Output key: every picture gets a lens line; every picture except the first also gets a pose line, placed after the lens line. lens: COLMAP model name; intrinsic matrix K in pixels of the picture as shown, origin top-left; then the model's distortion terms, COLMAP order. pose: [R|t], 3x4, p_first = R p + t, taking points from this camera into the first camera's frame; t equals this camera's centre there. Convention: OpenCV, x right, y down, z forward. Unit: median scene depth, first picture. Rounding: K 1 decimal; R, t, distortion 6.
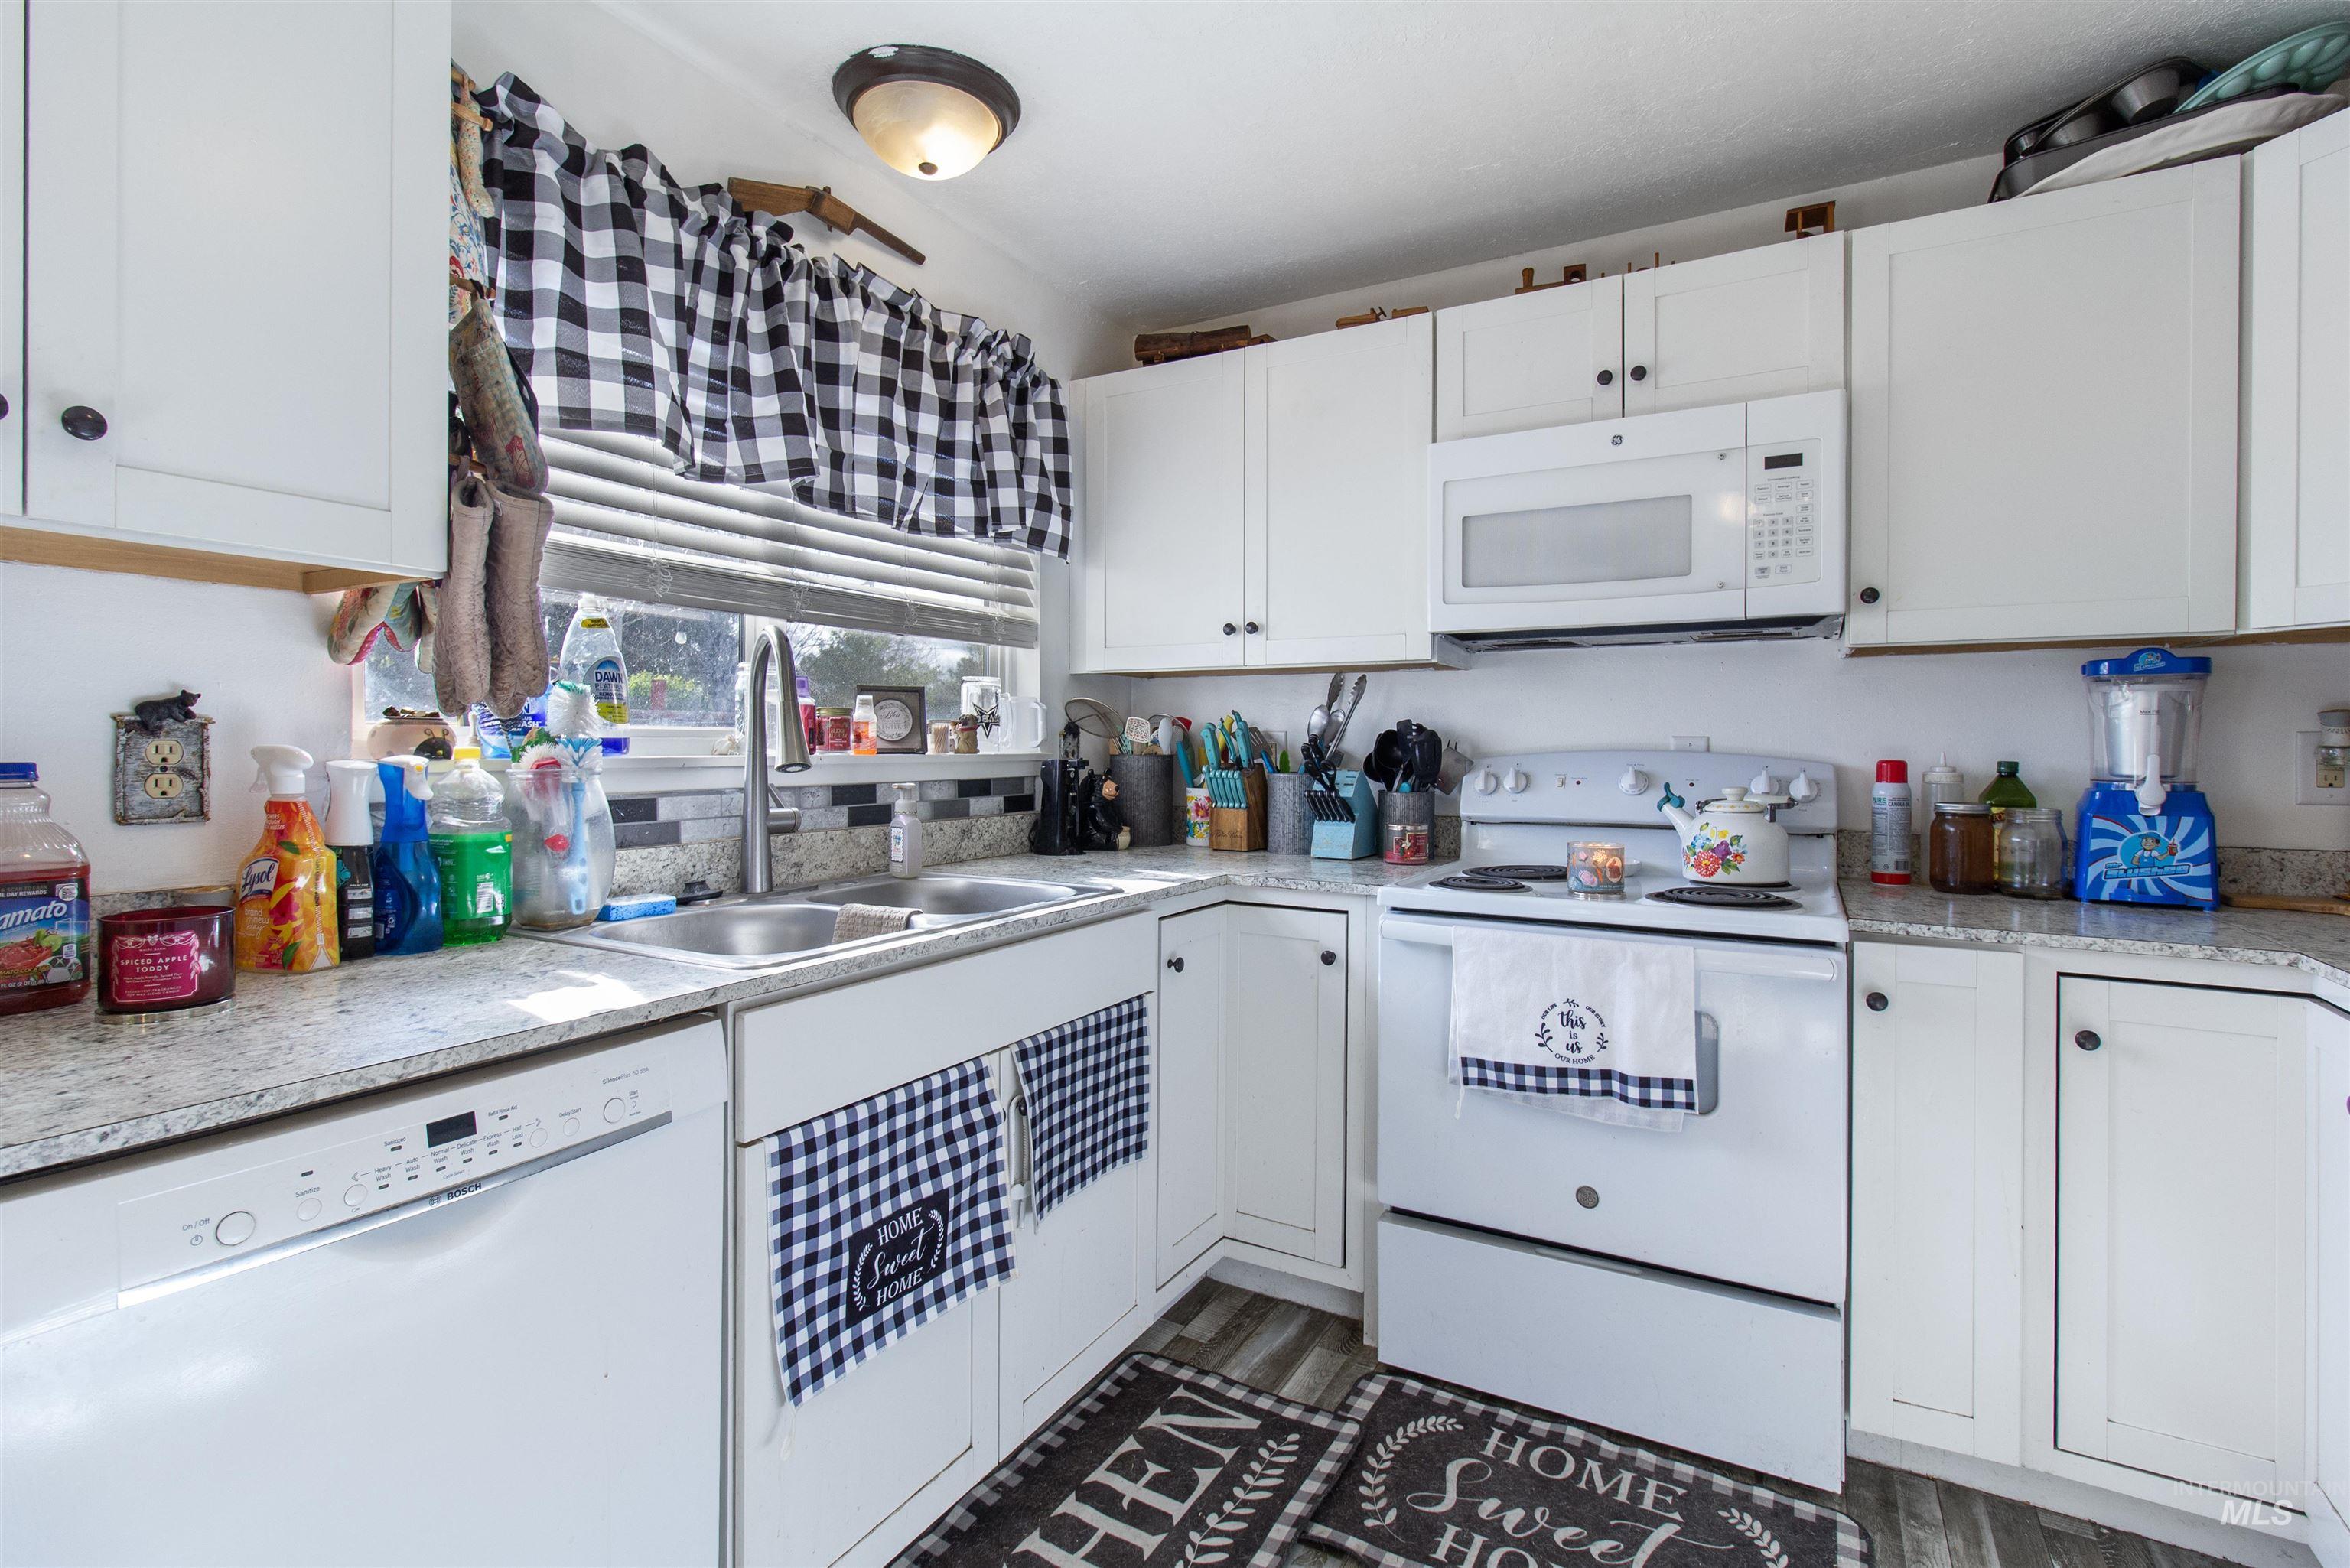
lens RADIAL K [[1101.5, 0, 1176.5], [0, 1101.5, 746.4], [0, 0, 1]] dist [-0.001386, 0.002054]
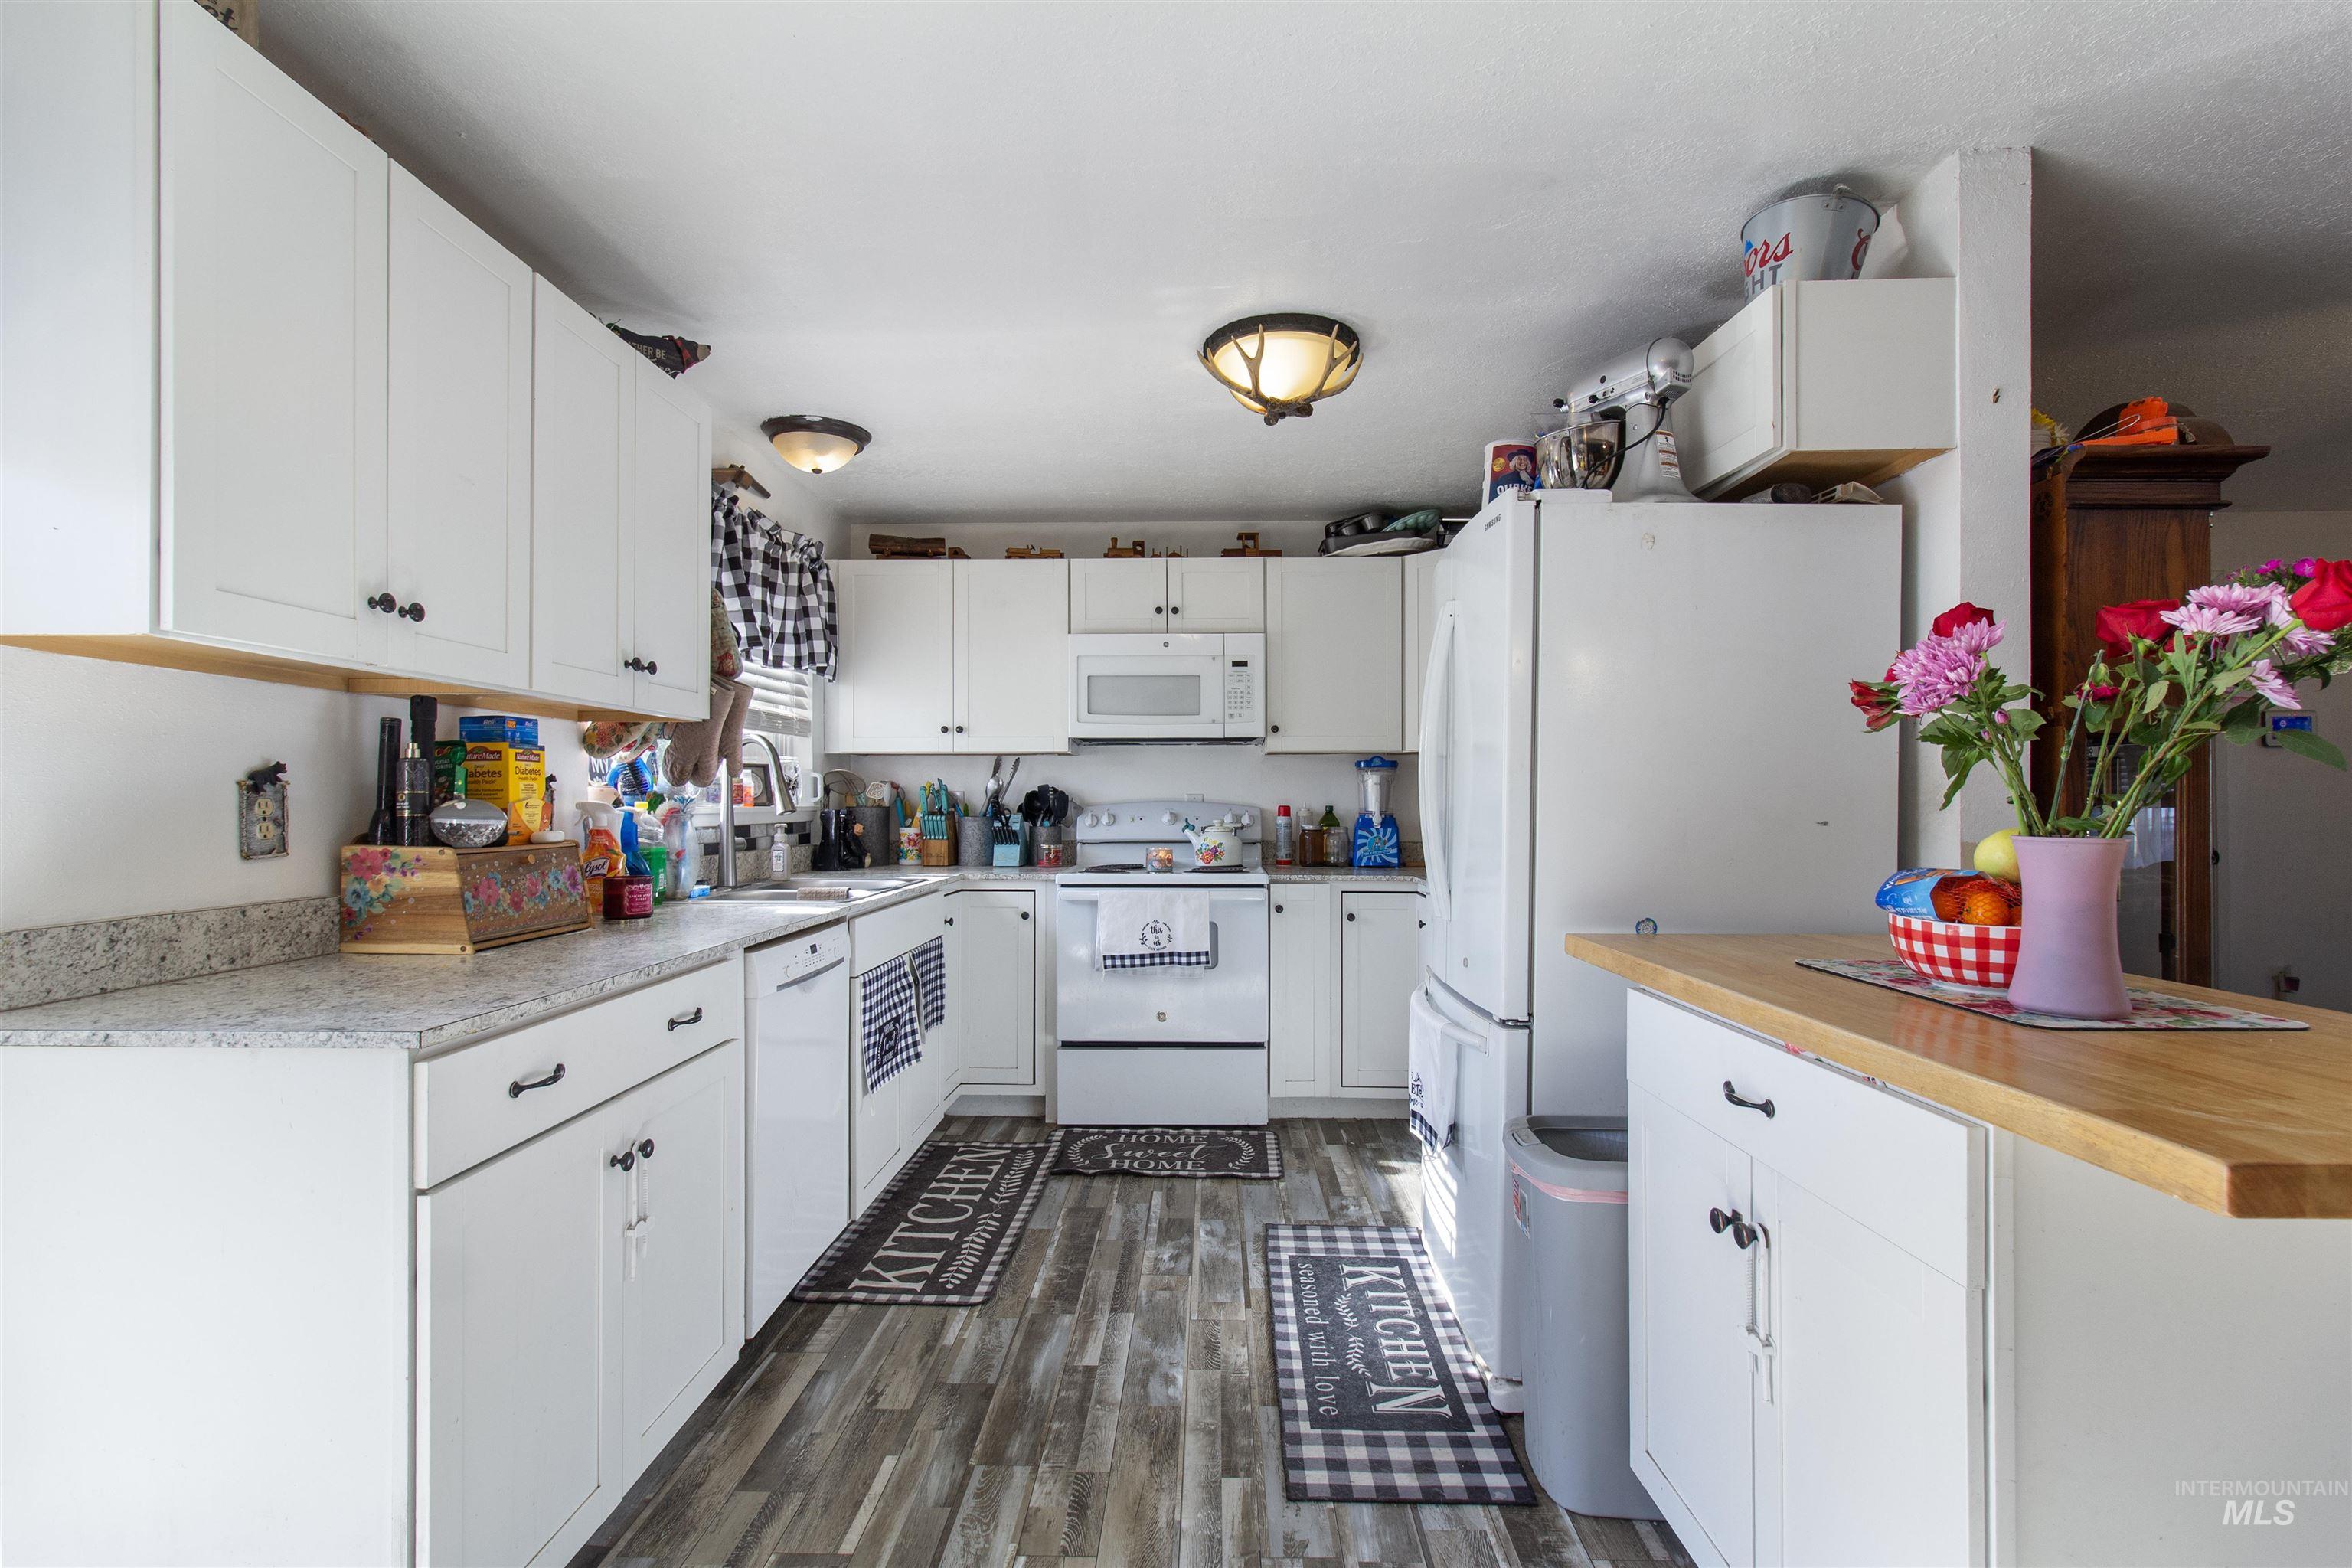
lens RADIAL K [[1102.5, 0, 1177.4], [0, 1102.5, 791.3], [0, 0, 1]] dist [-0.001386, 0.002054]
pose [[0.887452, -0.000465, 0.460900, -0.530399], [0.005008, 0.999950, -0.008634, 0.002416], [-0.460873, 0.009970, 0.887410, -0.819976]]
